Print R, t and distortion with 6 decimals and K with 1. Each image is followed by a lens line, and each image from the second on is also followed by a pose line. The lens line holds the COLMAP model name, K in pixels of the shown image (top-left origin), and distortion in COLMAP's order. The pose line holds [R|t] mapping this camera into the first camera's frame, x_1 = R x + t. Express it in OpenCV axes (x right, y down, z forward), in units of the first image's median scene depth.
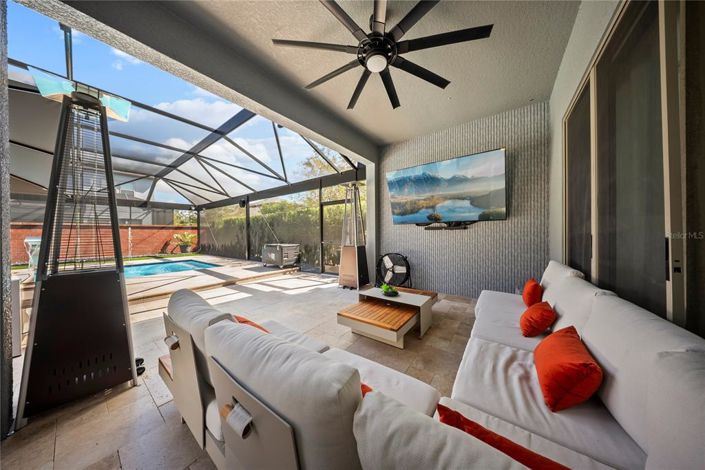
lens RADIAL K [[210.0, 0, 348.8], [0, 210.0, 234.3], [0, 0, 1]] dist [-0.000914, 0.000008]
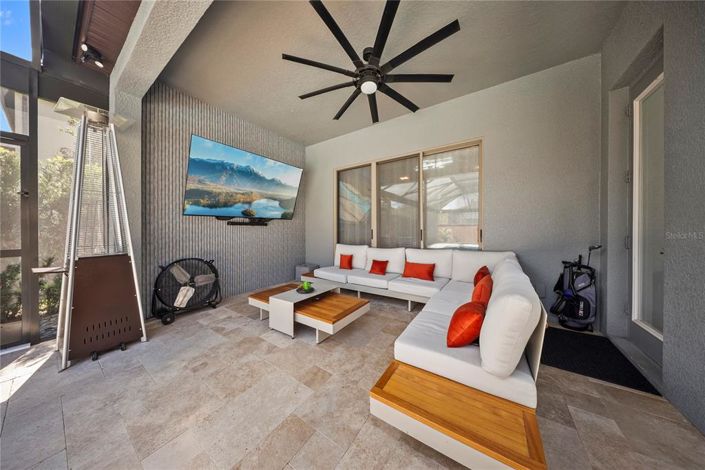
lens RADIAL K [[210.0, 0, 339.2], [0, 210.0, 221.5], [0, 0, 1]] dist [-0.000914, 0.000008]
pose [[0.022850, 0.002811, 0.999735, -0.553204], [0.008066, 0.999963, -0.002996, -0.036507], [-0.999706, 0.008132, 0.022827, 0.552419]]
